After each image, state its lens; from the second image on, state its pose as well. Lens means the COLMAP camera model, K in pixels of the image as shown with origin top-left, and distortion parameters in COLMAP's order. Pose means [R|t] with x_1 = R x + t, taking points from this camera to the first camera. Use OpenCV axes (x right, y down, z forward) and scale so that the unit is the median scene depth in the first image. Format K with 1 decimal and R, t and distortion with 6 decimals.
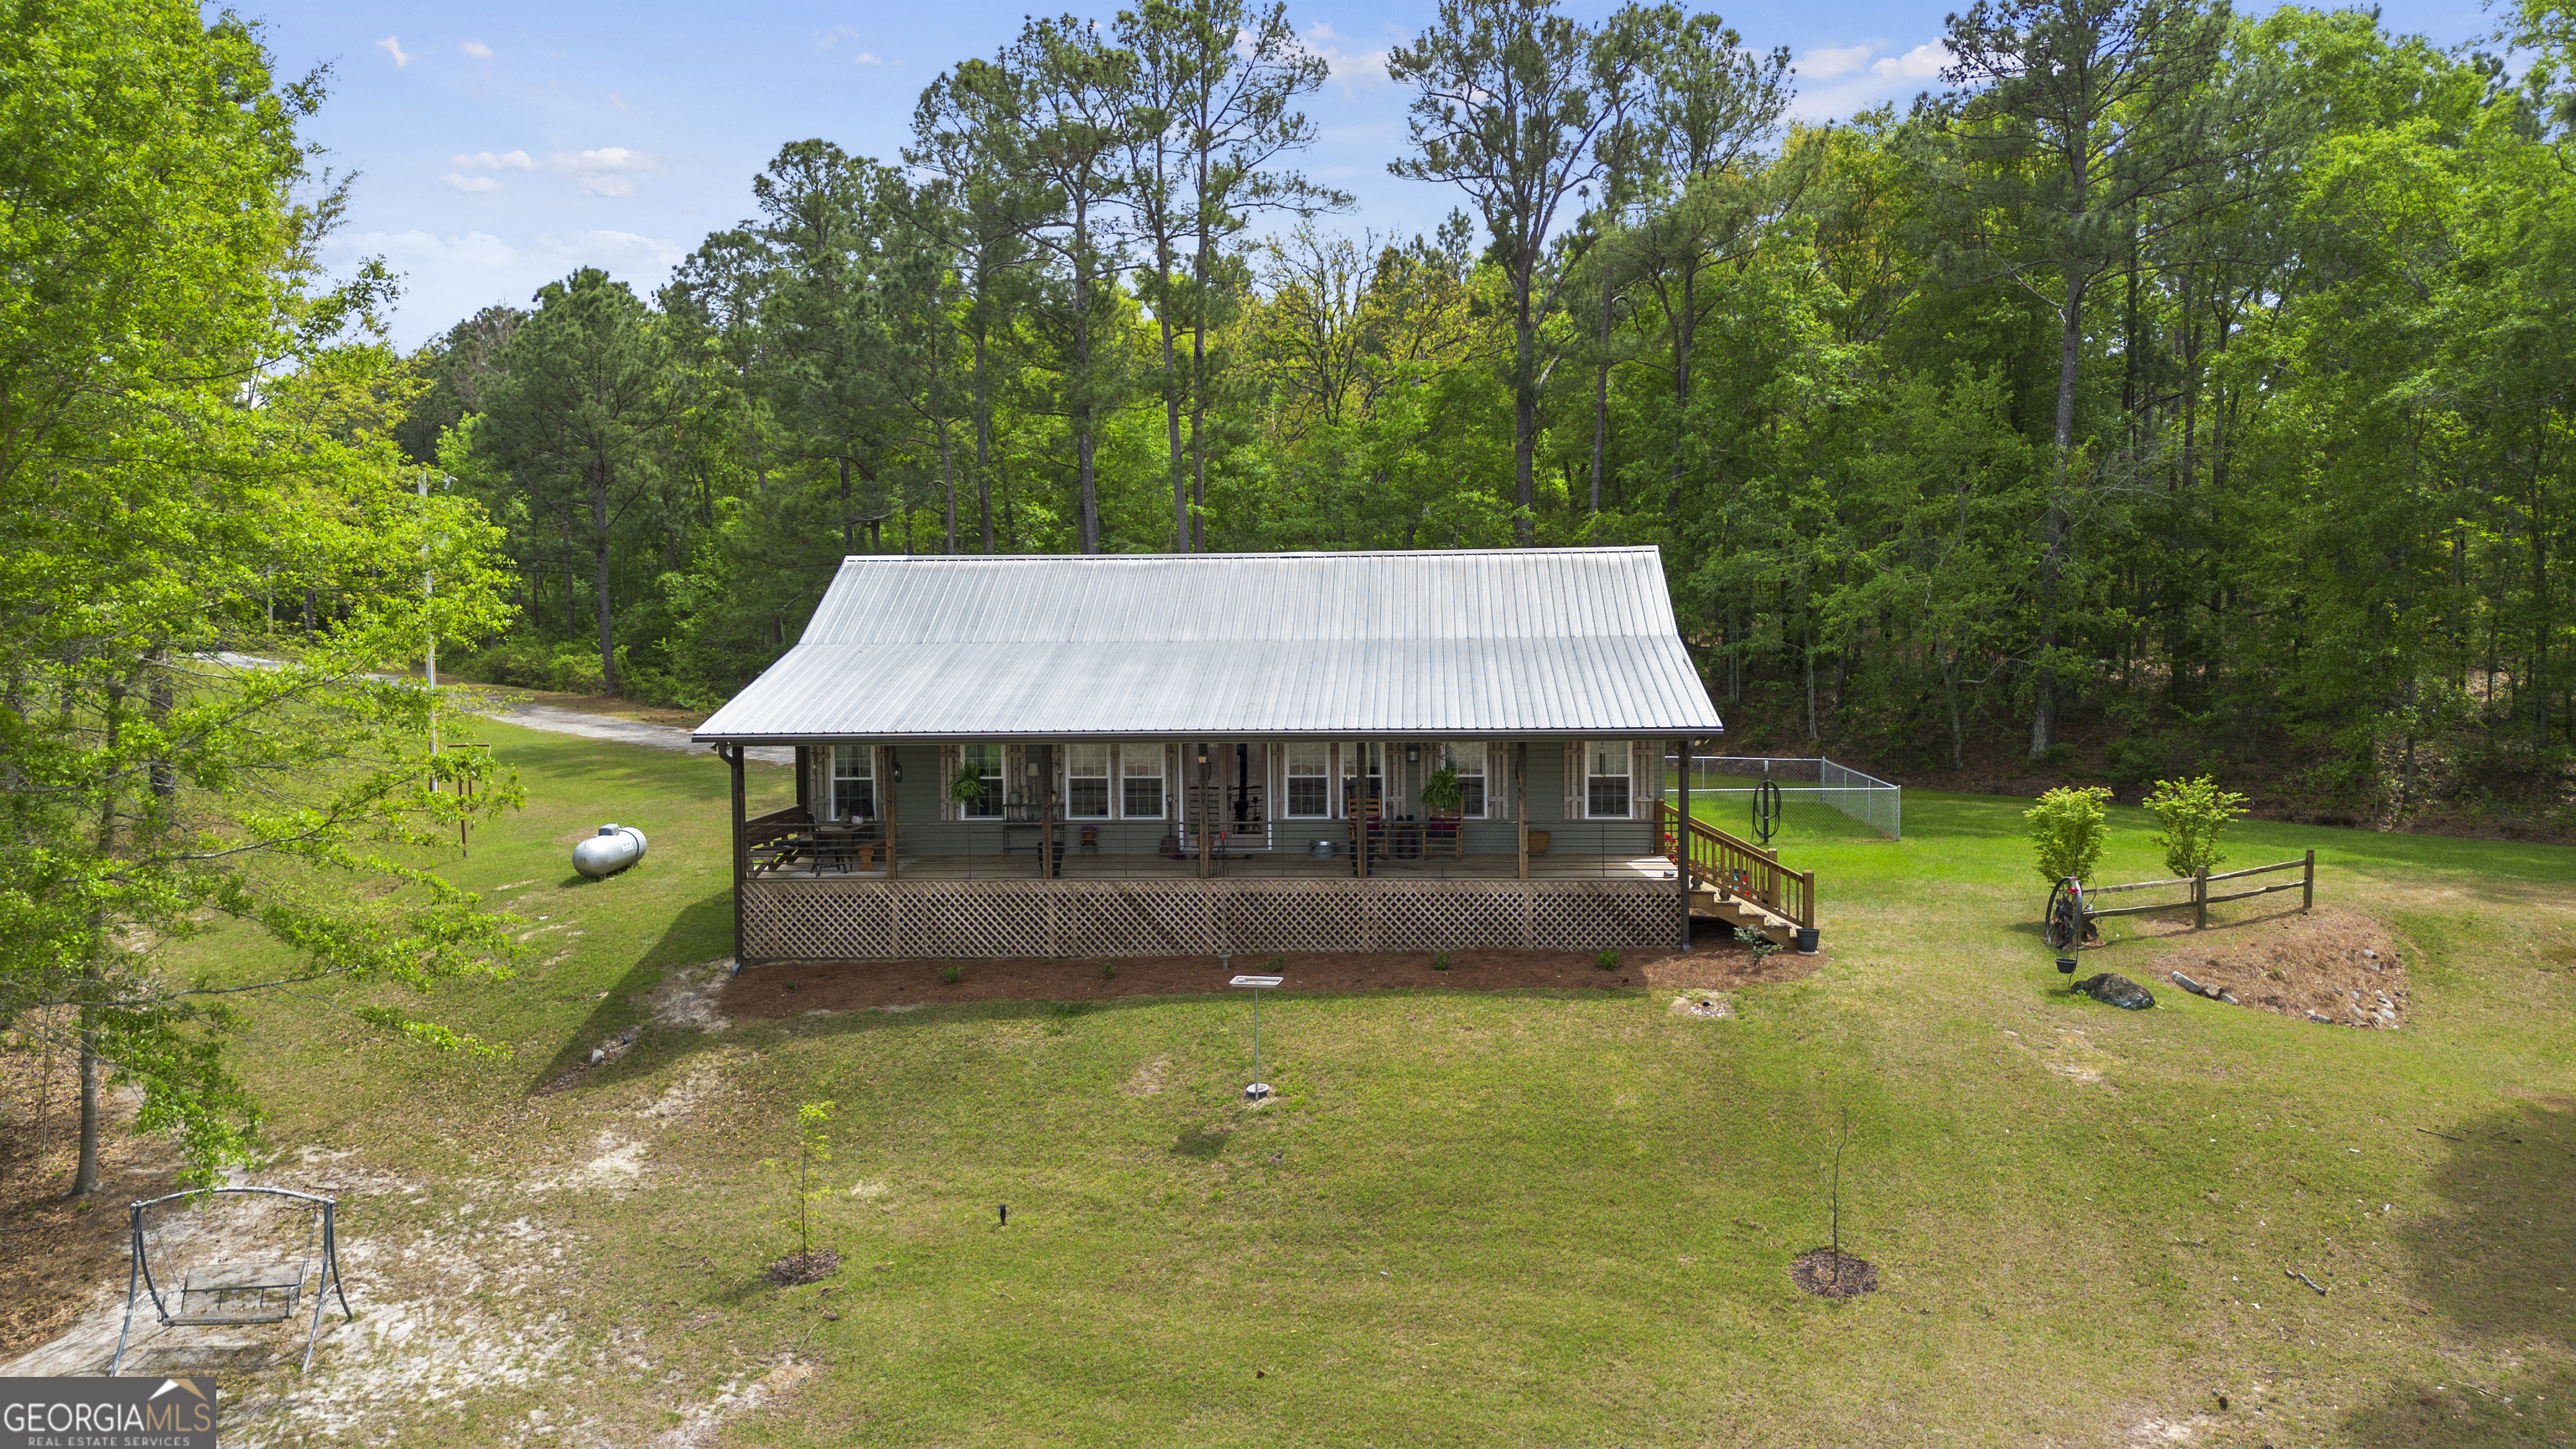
lens RADIAL K [[1820.9, 0, 1292.5], [0, 1820.9, 722.9], [0, 0, 1]] dist [0.076798, -0.076055]
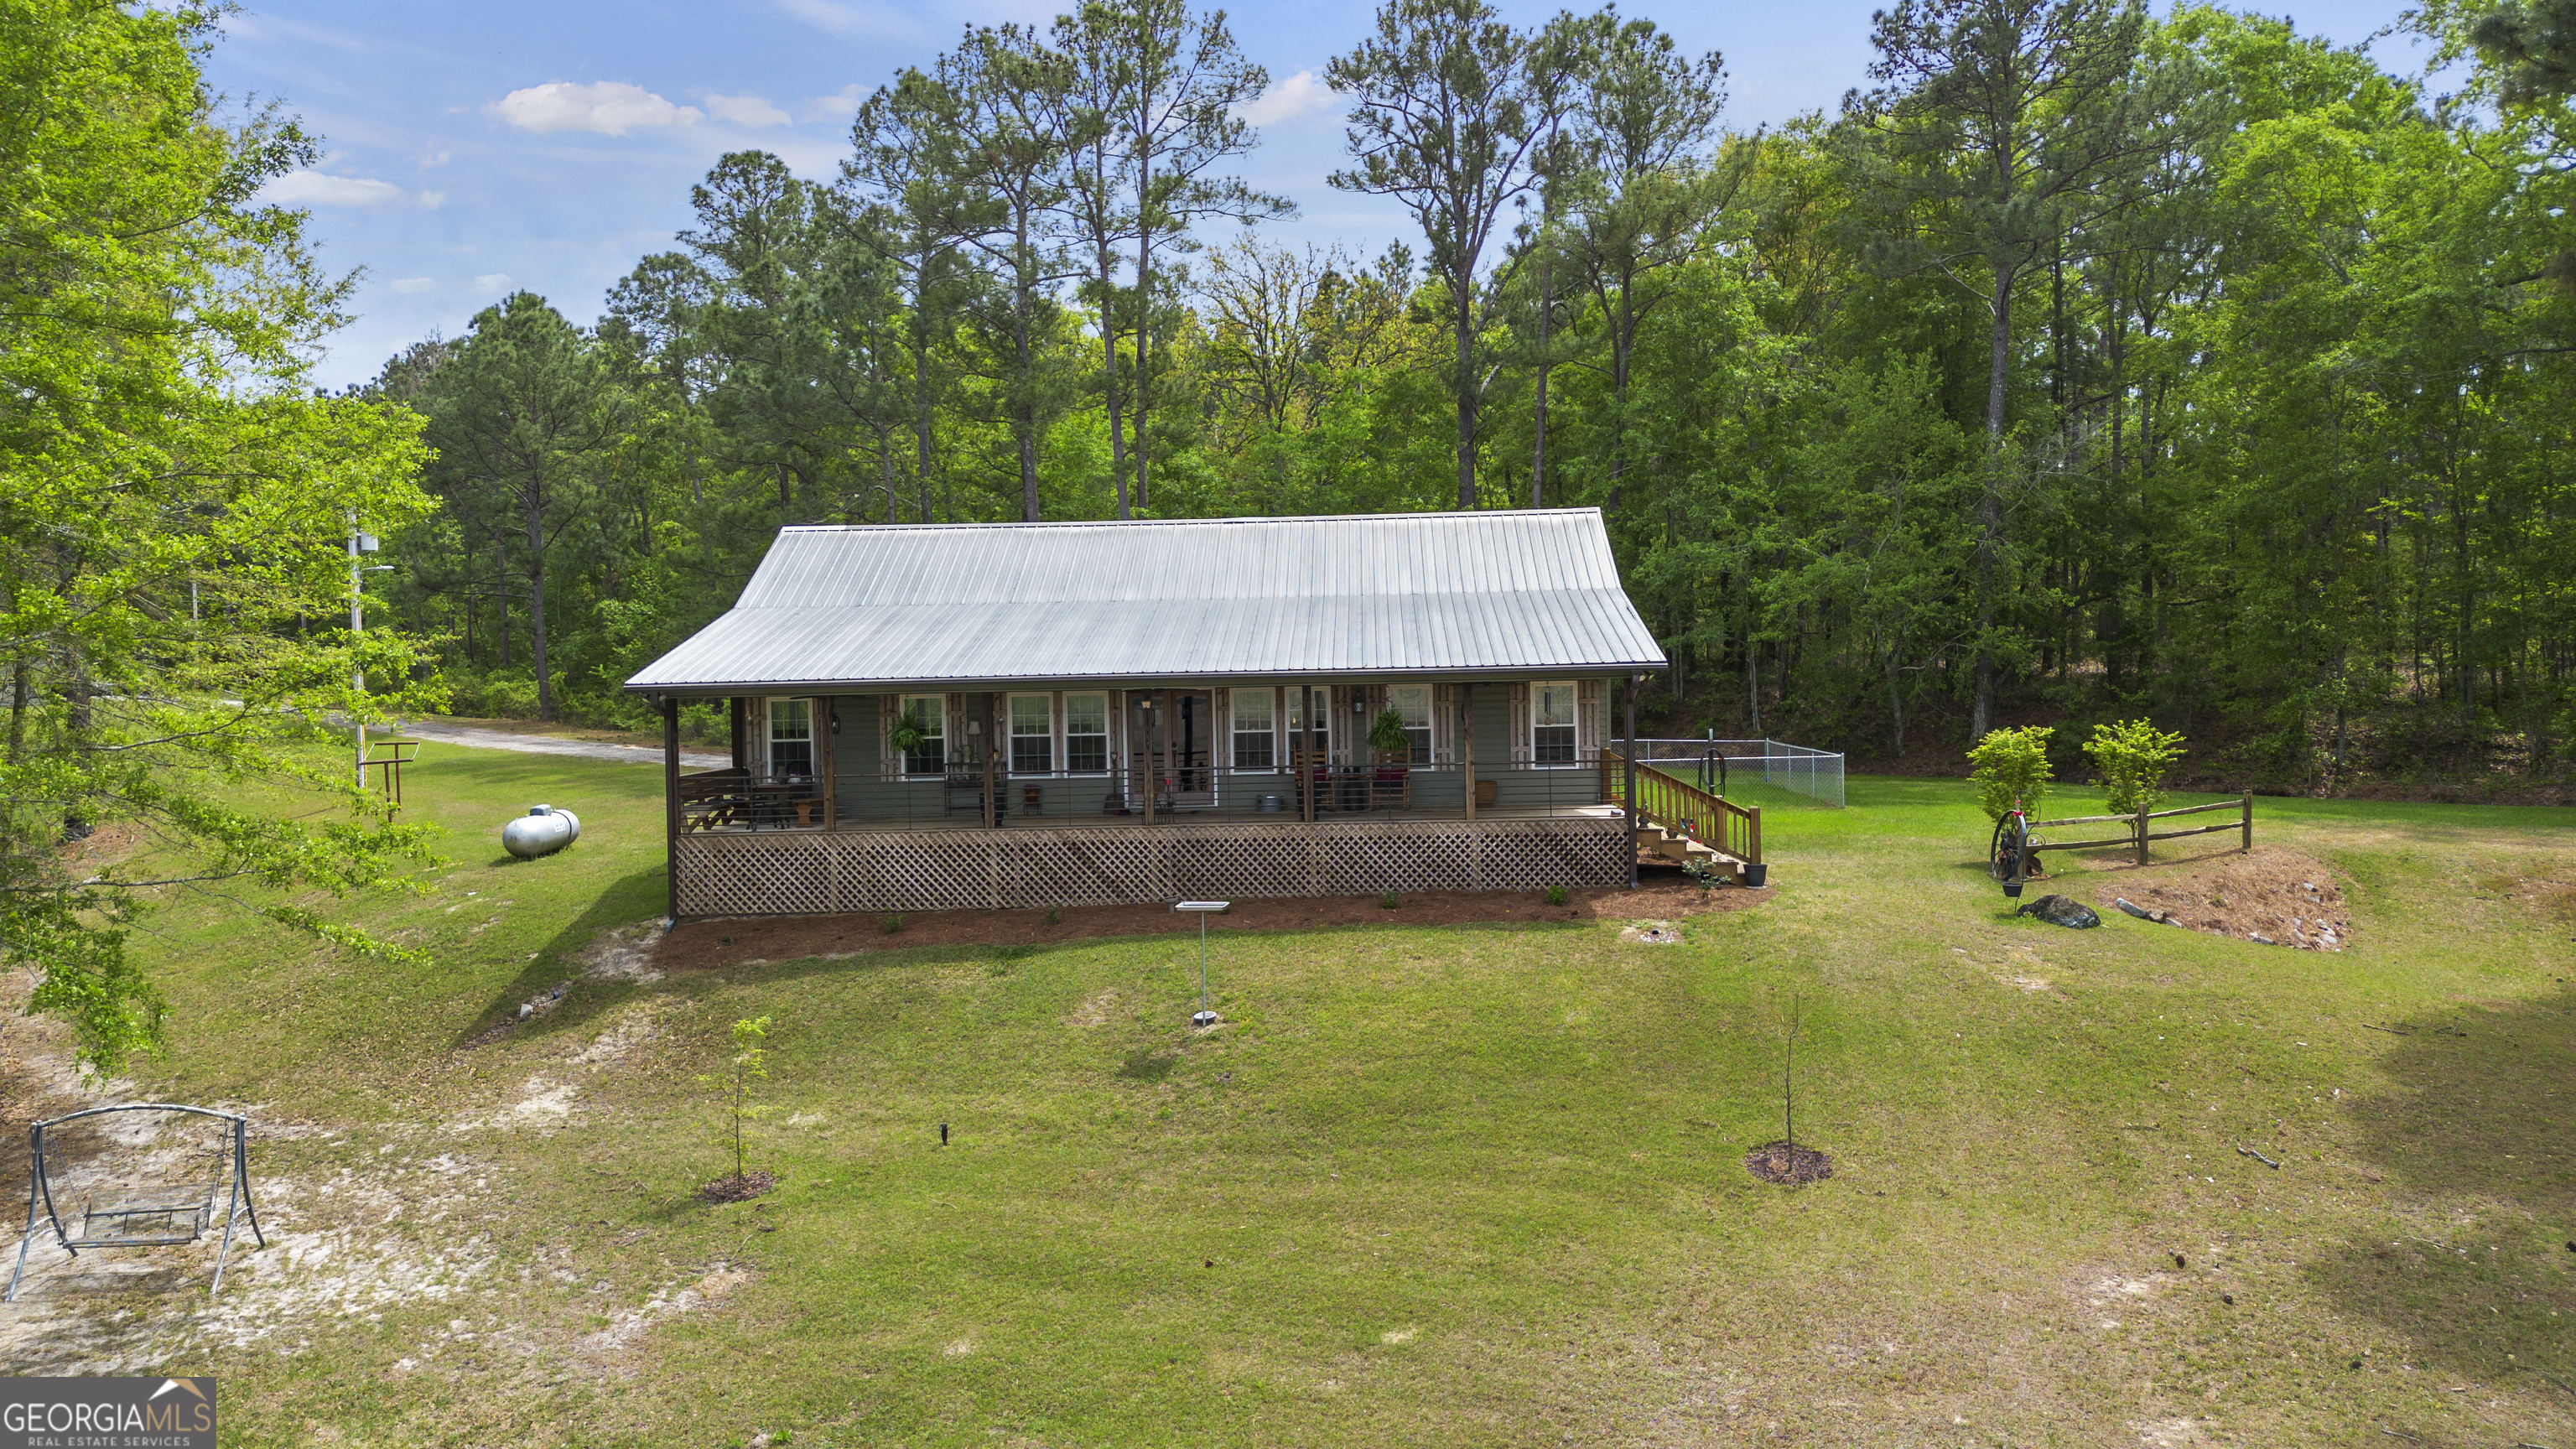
lens RADIAL K [[1820.9, 0, 1294.2], [0, 1820.9, 721.0], [0, 0, 1]] dist [0.076798, -0.076055]
pose [[0.999503, -0.010857, 0.029580, 0.001346], [0.011813, 0.999407, -0.032349, 0.060841], [-0.029211, 0.032682, 0.999039, 0.008879]]
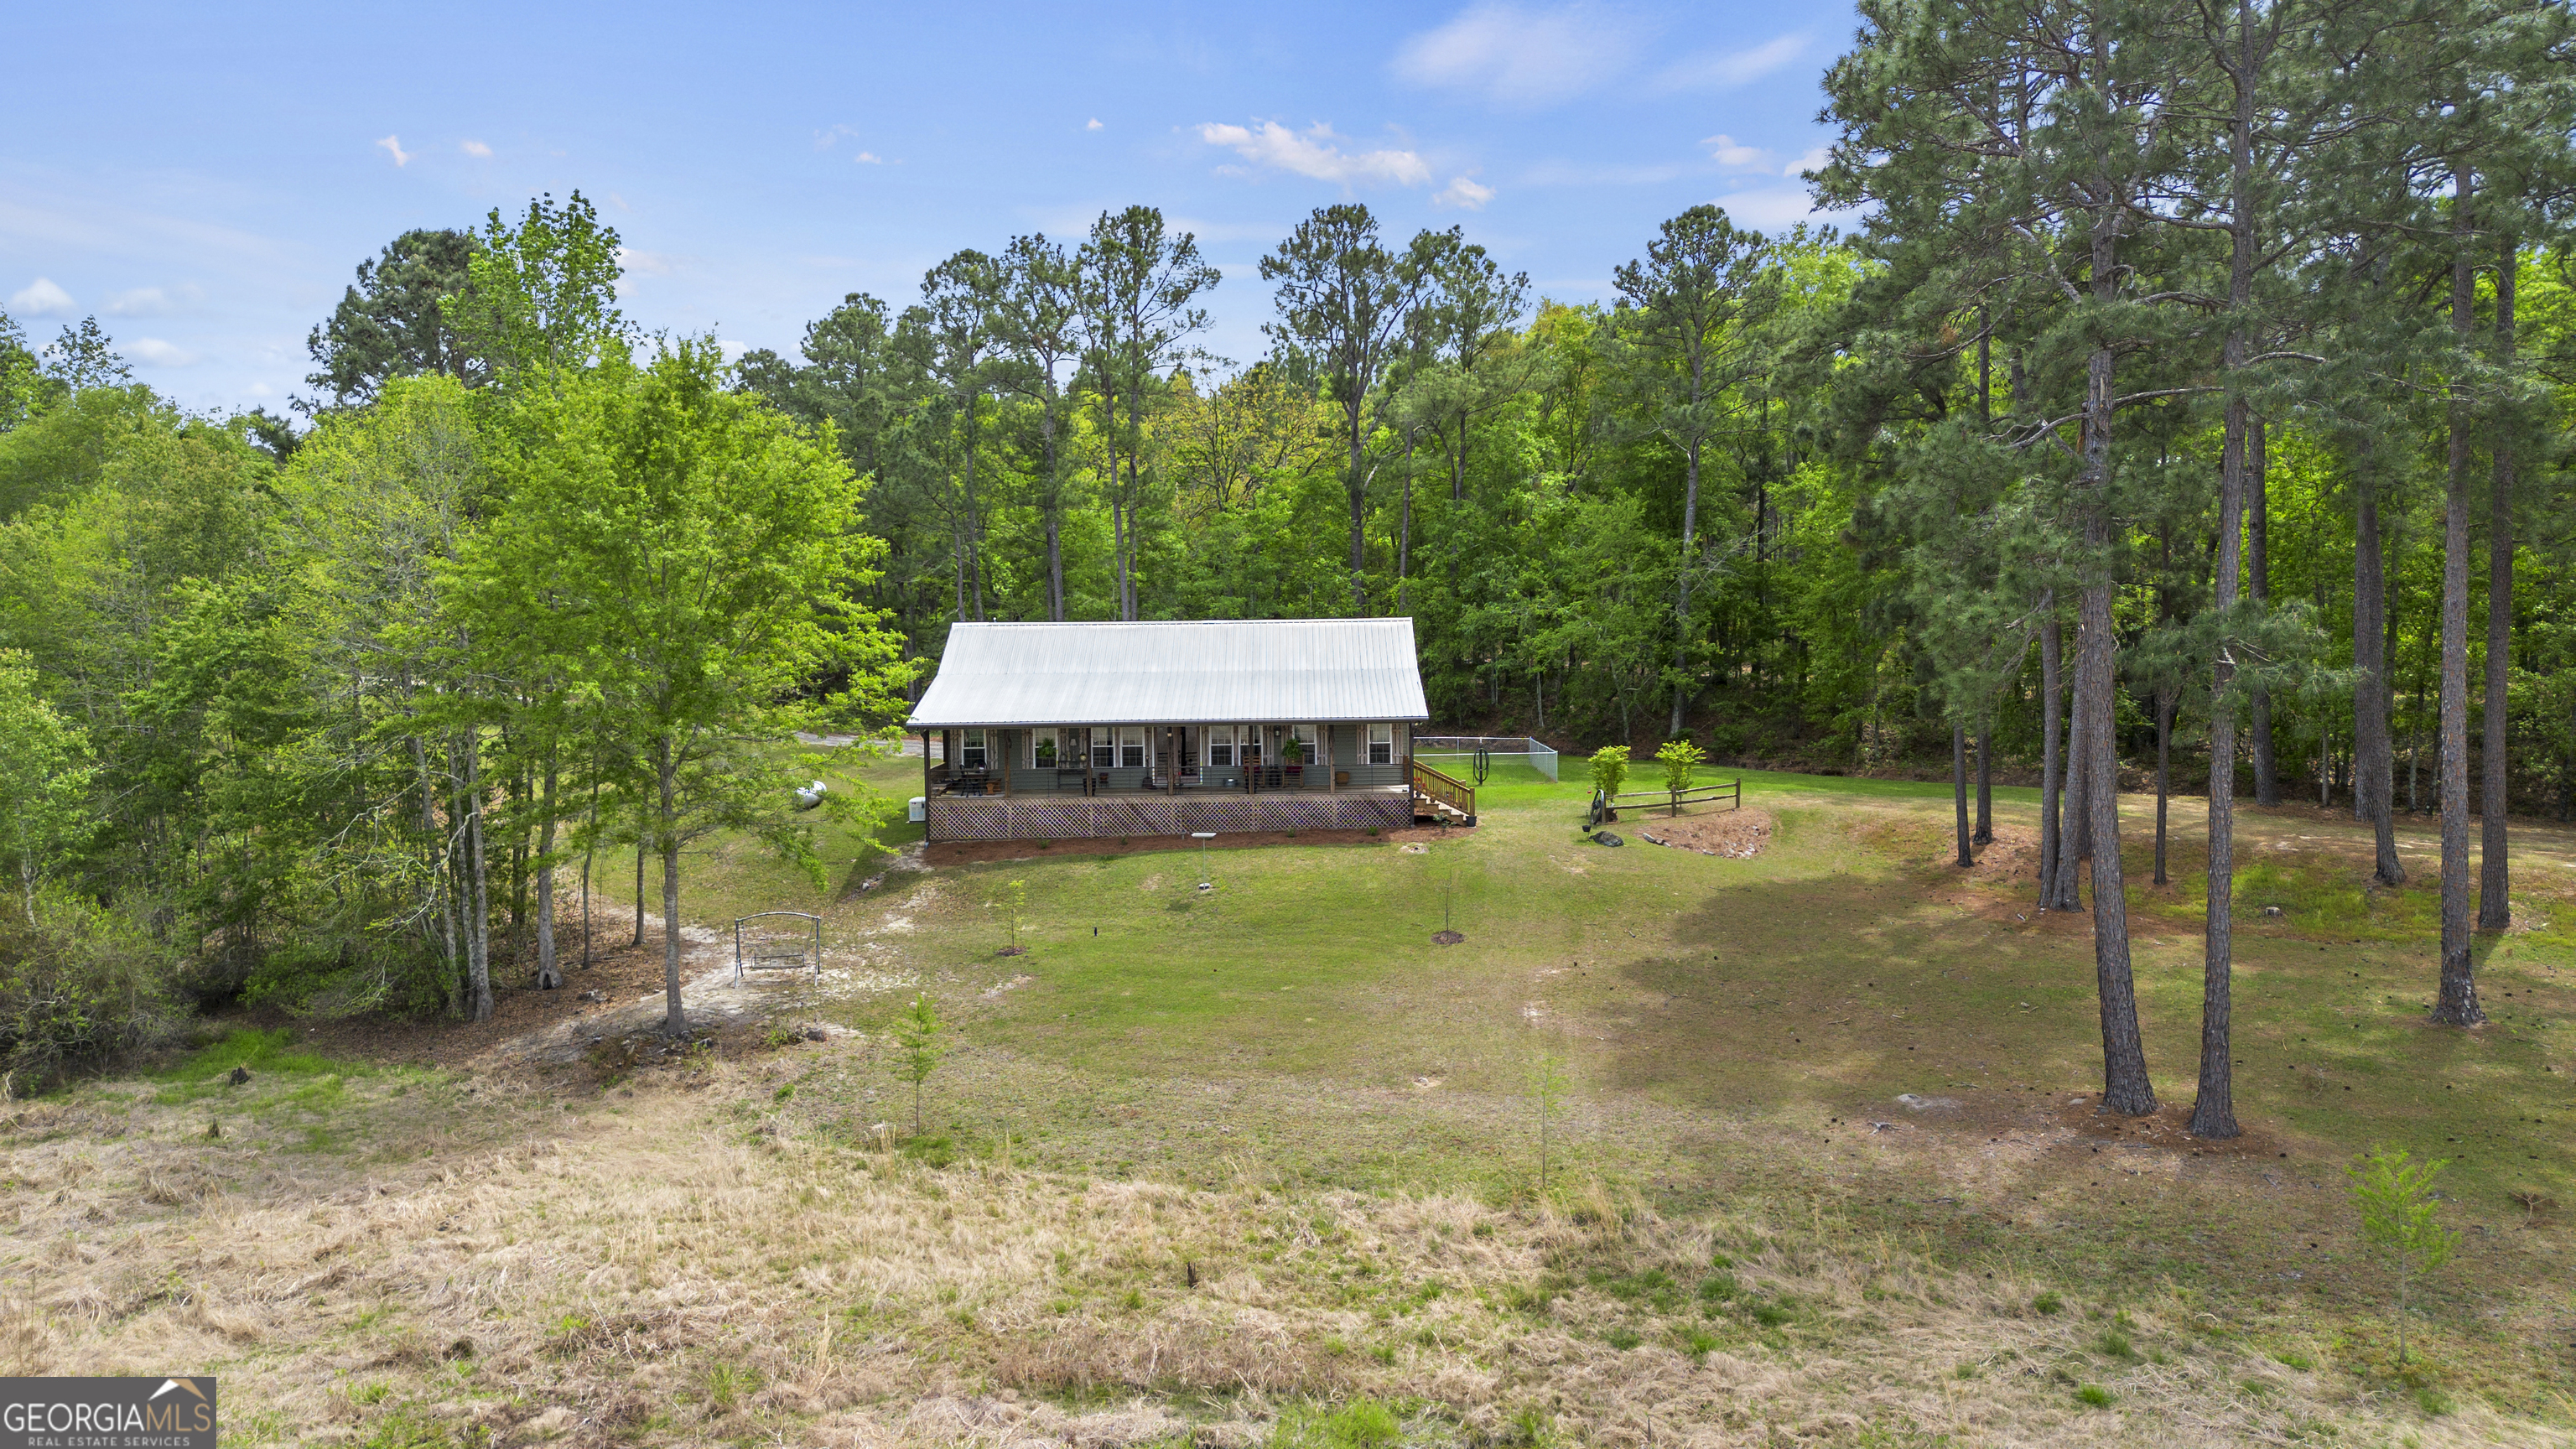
lens RADIAL K [[1820.9, 0, 1292.1], [0, 1820.9, 724.4], [0, 0, 1]] dist [0.076798, -0.076055]
pose [[0.997666, -0.006515, 0.067964, -0.049819], [0.006549, 0.999979, -0.000279, 0.010342], [-0.067961, 0.000723, 0.997688, -0.941440]]
